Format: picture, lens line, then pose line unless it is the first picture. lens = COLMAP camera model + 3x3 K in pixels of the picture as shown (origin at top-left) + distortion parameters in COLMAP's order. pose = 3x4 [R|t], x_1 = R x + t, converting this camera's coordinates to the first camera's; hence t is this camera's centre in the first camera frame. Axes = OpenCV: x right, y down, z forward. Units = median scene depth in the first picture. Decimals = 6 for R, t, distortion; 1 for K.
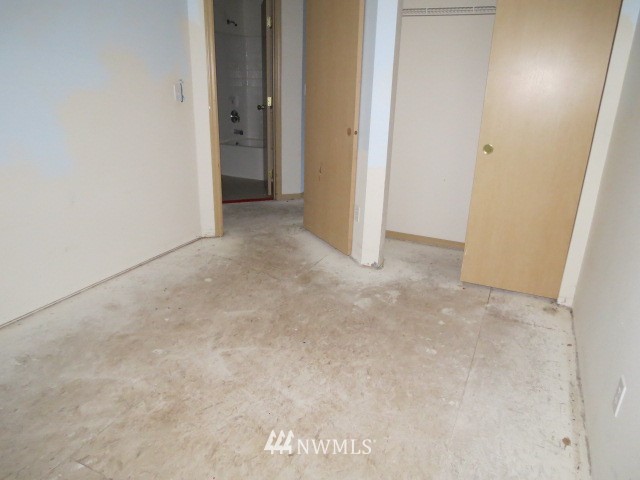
lens RADIAL K [[457.4, 0, 324.4], [0, 457.4, 238.5], [0, 0, 1]] dist [-0.012704, -0.003910]
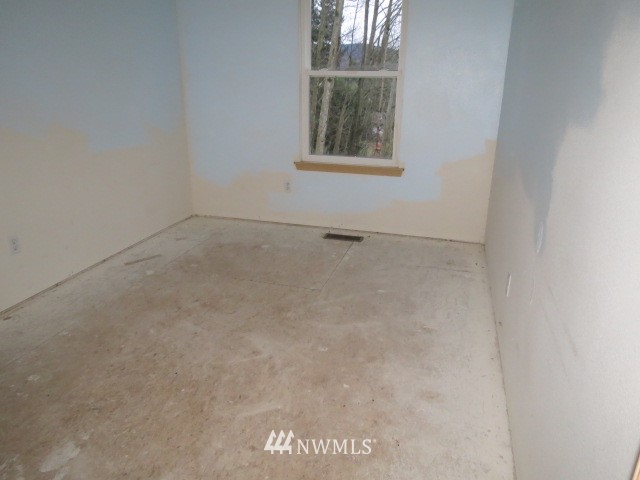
lens RADIAL K [[457.4, 0, 324.4], [0, 457.4, 238.5], [0, 0, 1]] dist [-0.012704, -0.003910]
pose [[-0.988153, 0.017840, -0.152432, -0.206166], [-0.081578, 0.780227, 0.620154, -0.580182], [0.129995, 0.625242, -0.769528, 1.596358]]
